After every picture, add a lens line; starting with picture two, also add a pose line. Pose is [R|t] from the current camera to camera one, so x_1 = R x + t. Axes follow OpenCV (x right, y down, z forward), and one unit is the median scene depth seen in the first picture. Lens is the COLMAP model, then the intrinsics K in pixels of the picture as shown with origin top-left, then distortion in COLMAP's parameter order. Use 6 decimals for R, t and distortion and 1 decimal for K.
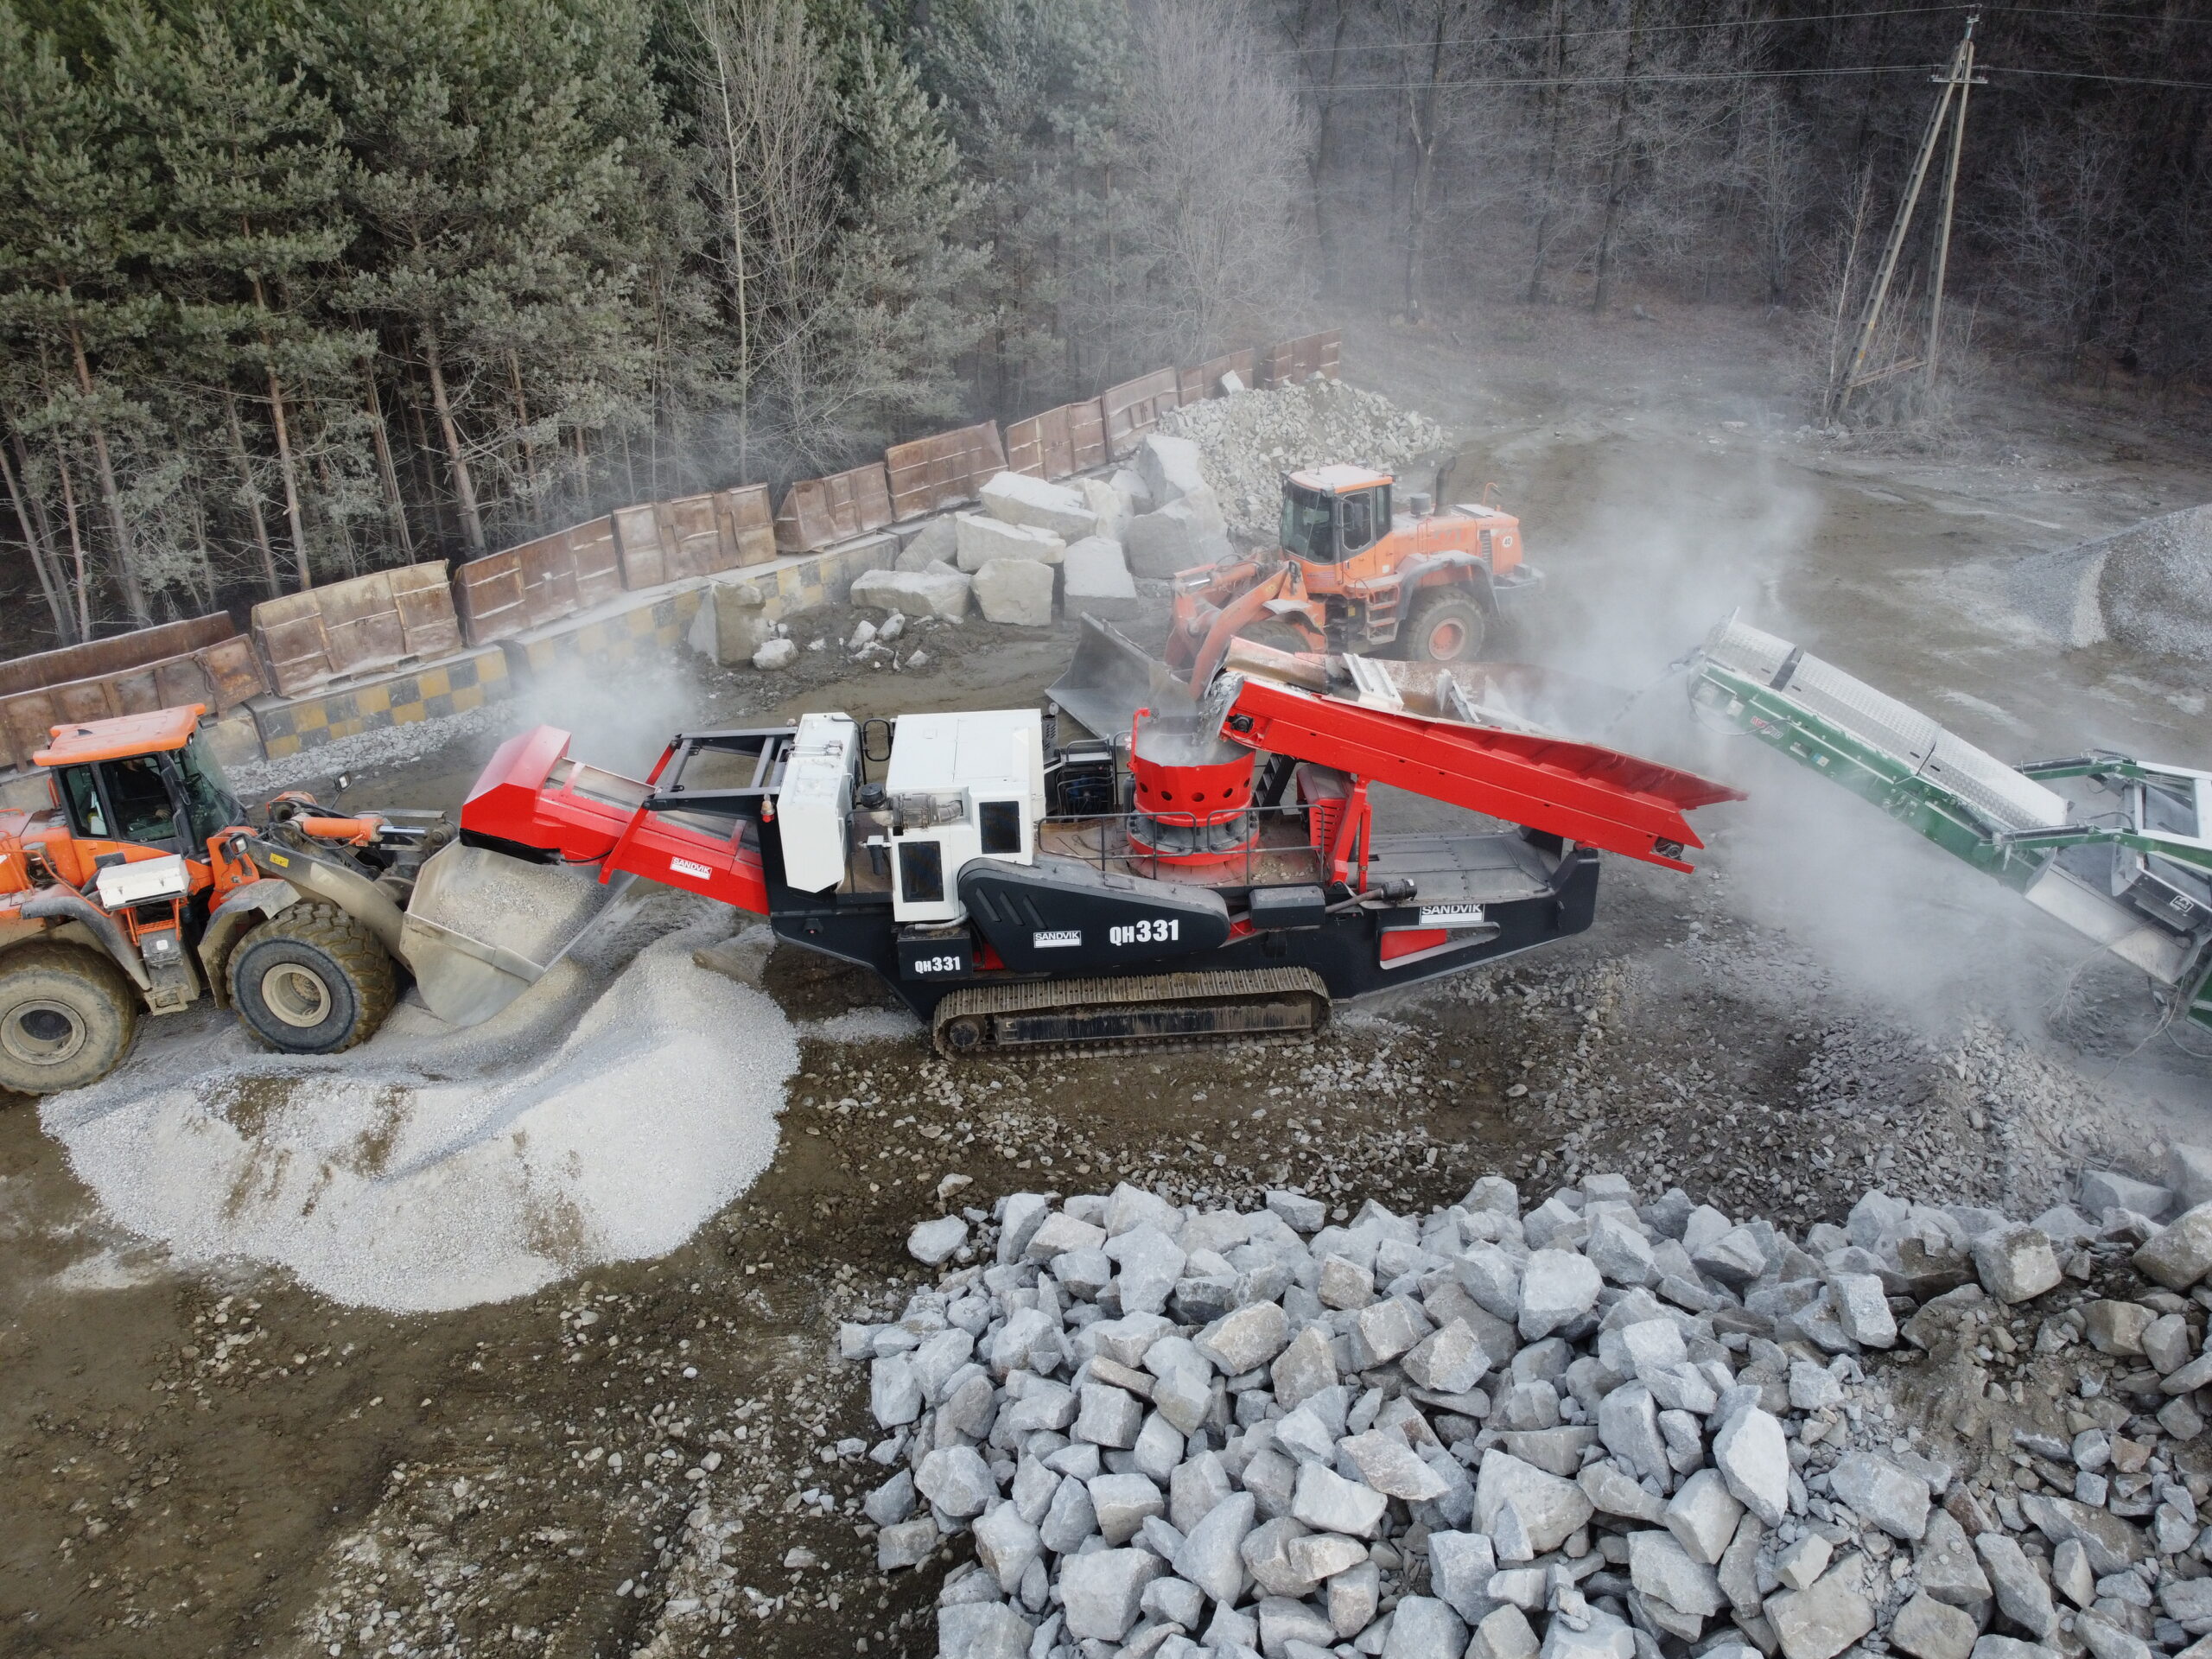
lens RADIAL K [[1675.1, 0, 1106.0], [0, 1675.1, 829.5], [0, 0, 1]] dist [0.007642, -0.005613]
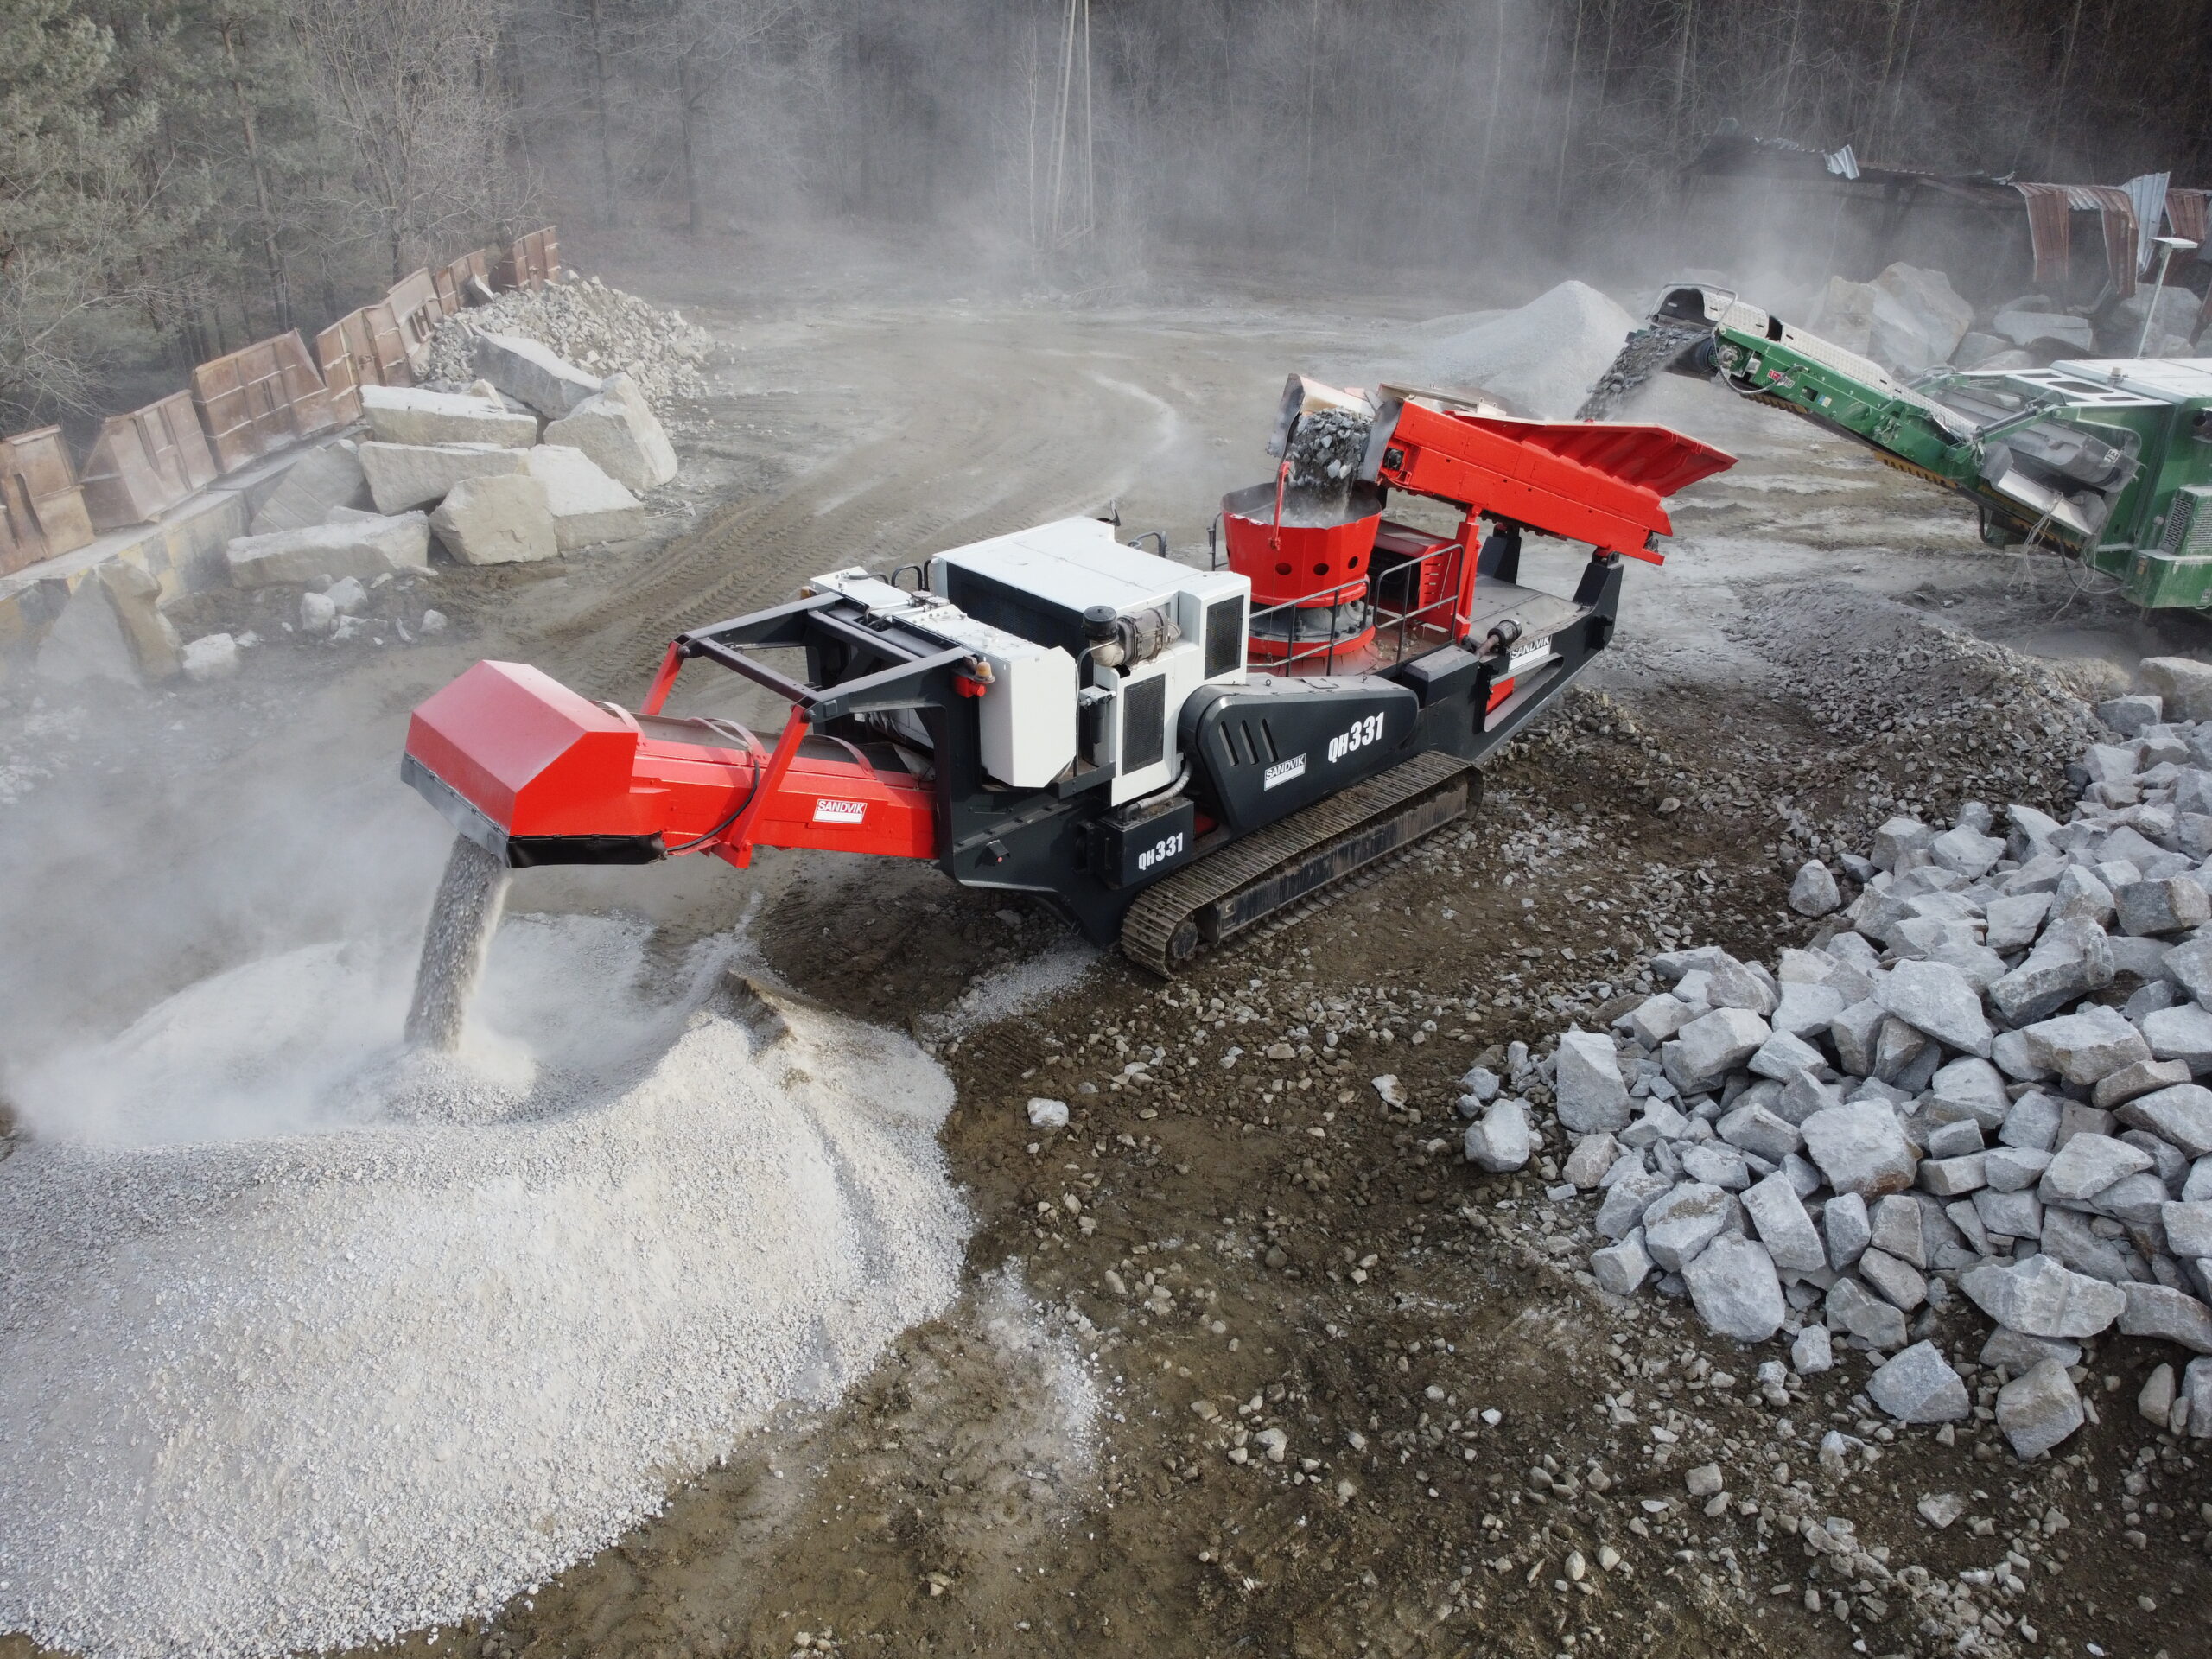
lens RADIAL K [[1675.1, 0, 1106.0], [0, 1675.1, 829.5], [0, 0, 1]] dist [0.007642, -0.005613]
pose [[0.759434, -0.267392, 0.593095, -0.553495], [0.274013, 0.958294, 0.081176, 0.005529], [-0.590065, 0.100868, 0.801030, 0.429365]]
